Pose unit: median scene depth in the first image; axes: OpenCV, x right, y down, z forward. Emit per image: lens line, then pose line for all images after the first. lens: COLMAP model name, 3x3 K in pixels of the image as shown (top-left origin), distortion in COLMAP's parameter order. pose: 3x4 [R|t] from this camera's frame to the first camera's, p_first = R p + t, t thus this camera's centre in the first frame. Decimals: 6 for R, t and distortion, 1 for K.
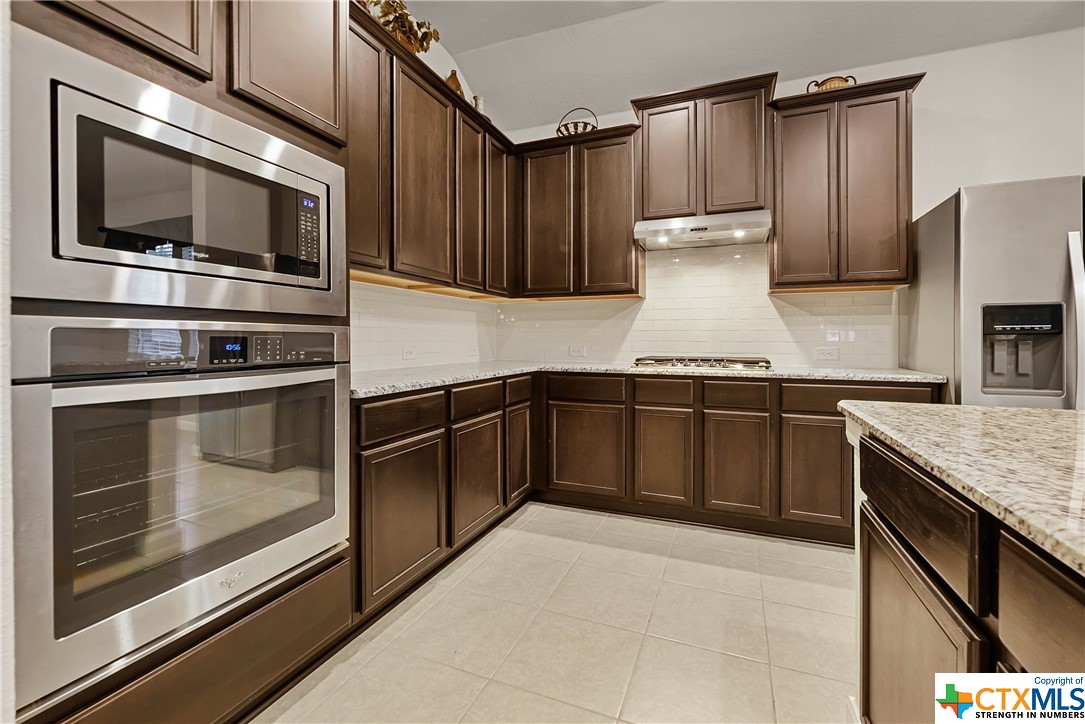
lens RADIAL K [[457.5, 0, 544.5], [0, 457.5, 346.1], [0, 0, 1]] dist [-0.011575, -0.000210]
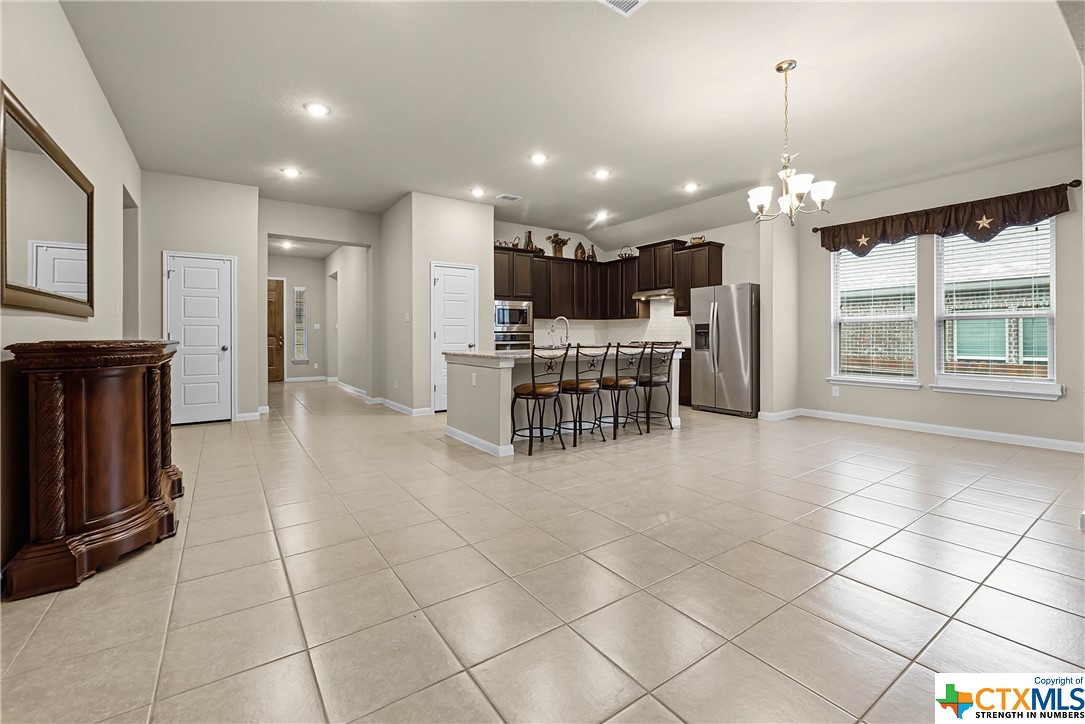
lens RADIAL K [[446.4, 0, 536.1], [0, 446.4, 337.1], [0, 0, 1]] dist [0.000016, -0.000060]
pose [[0.834281, -0.003689, -0.551327, 1.404933], [-0.001122, 0.999964, -0.008390, 0.025809], [0.551338, 0.007619, 0.834247, -1.882835]]
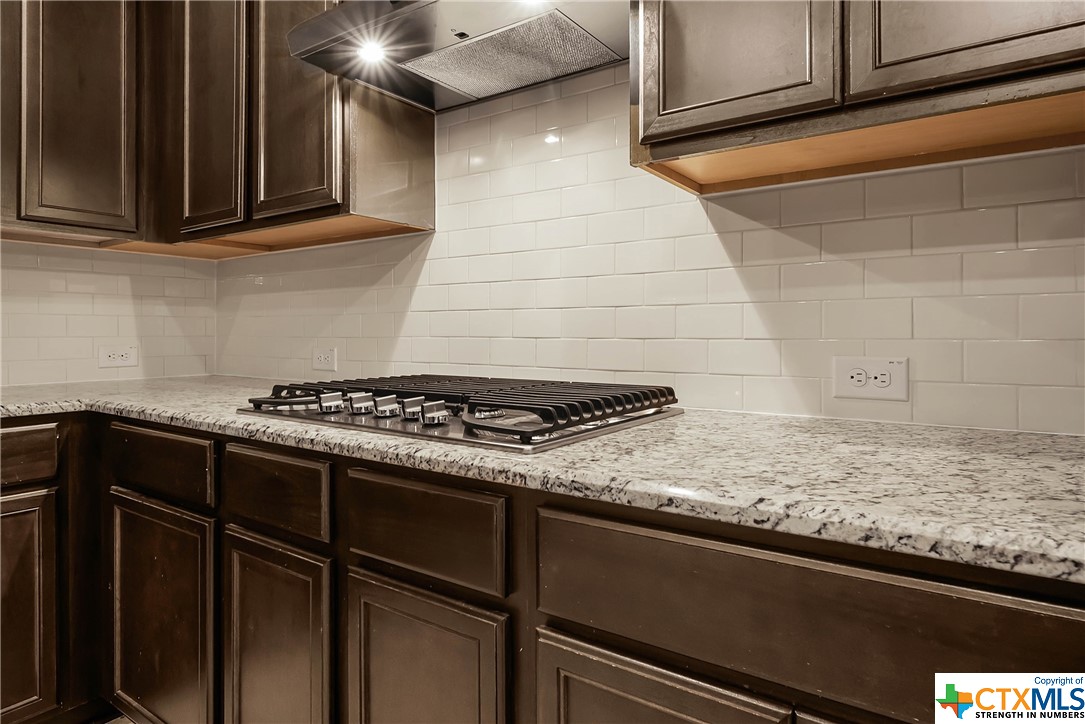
lens RADIAL K [[631.0, 0, 540.4], [0, 631.0, 328.6], [0, 0, 1]] dist [0.001155, 0.000293]
pose [[0.977311, -0.003820, -0.211773, 0.573800], [0.000209, 0.999854, -0.017070, -0.010534], [0.211808, 0.016639, 0.977170, 0.633084]]
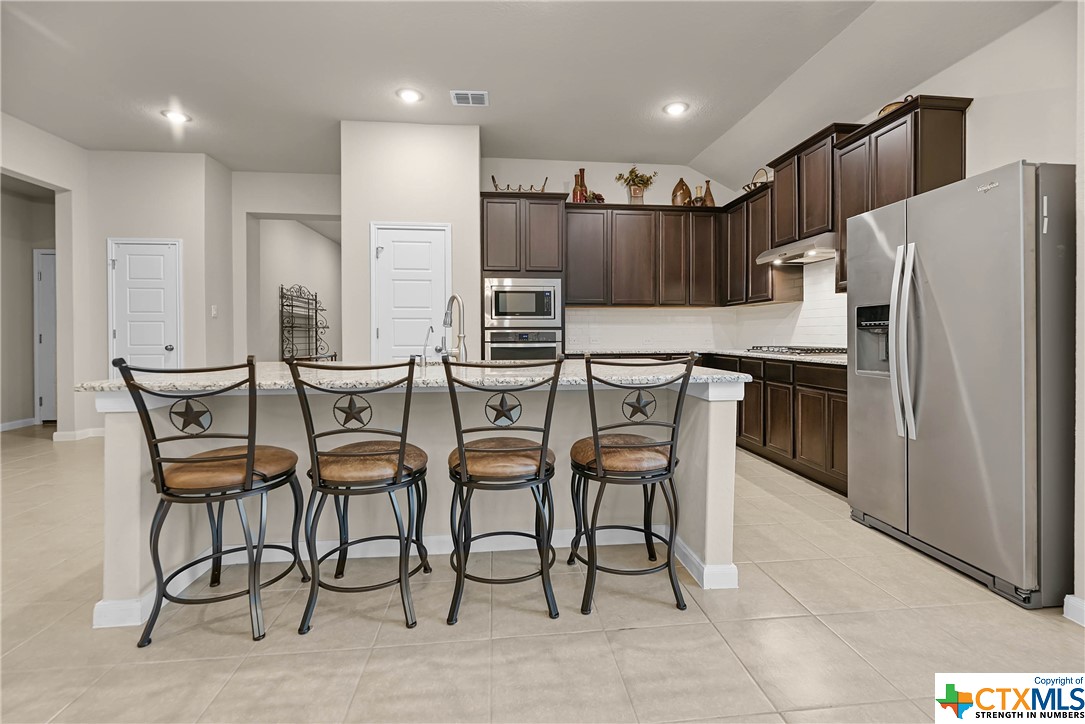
lens RADIAL K [[449.7, 0, 540.5], [0, 449.7, 336.2], [0, 0, 1]] dist [-0.002050, -0.000127]
pose [[0.476652, 0.001080, -0.879091, 1.308213], [-0.008898, 0.999954, -0.003596, 0.006743], [0.879047, 0.009536, 0.476640, -0.346469]]
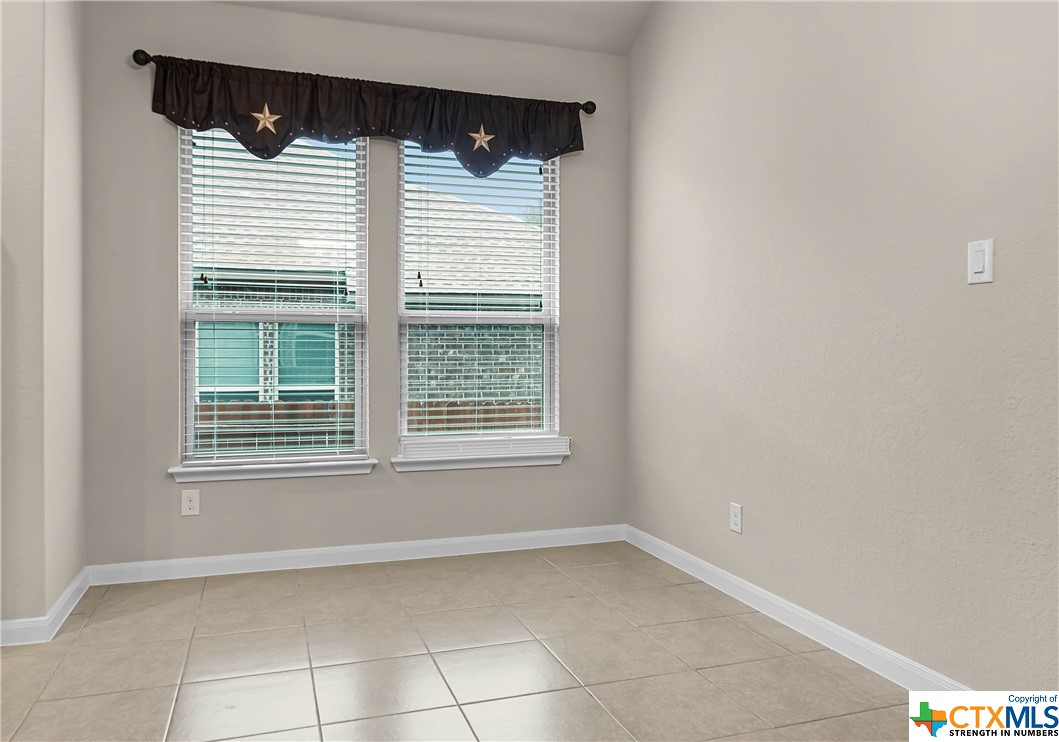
lens RADIAL K [[744.2, 0, 512.9], [0, 744.2, 349.6], [0, 0, 1]] dist [0.005676, 0.001454]
pose [[0.756190, 0.000224, 0.654352, 0.958577], [0.008916, 0.999904, -0.010646, 0.008146], [-0.654291, 0.013885, 0.756115, -0.647914]]
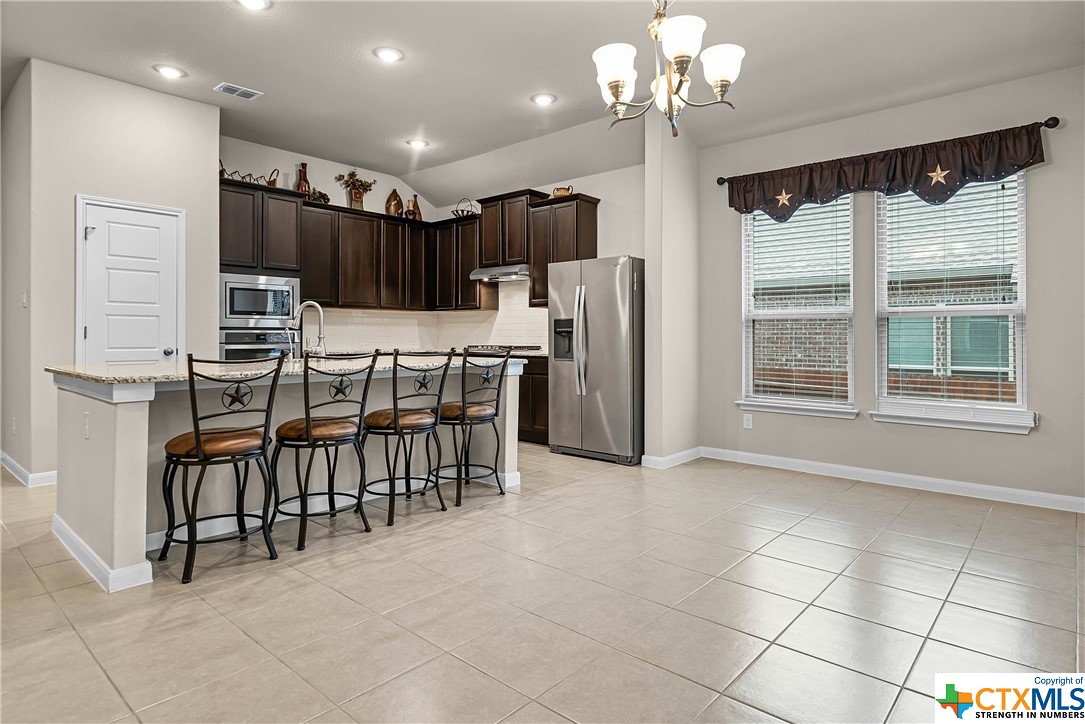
lens RADIAL K [[594.9, 0, 532.2], [0, 594.9, 329.8], [0, 0, 1]] dist [-0.002689, -0.000065]
pose [[0.941356, -0.001891, -0.337411, 1.416923], [-0.006017, 0.999731, -0.022390, 0.018109], [0.337363, 0.023108, 0.941091, -1.323217]]
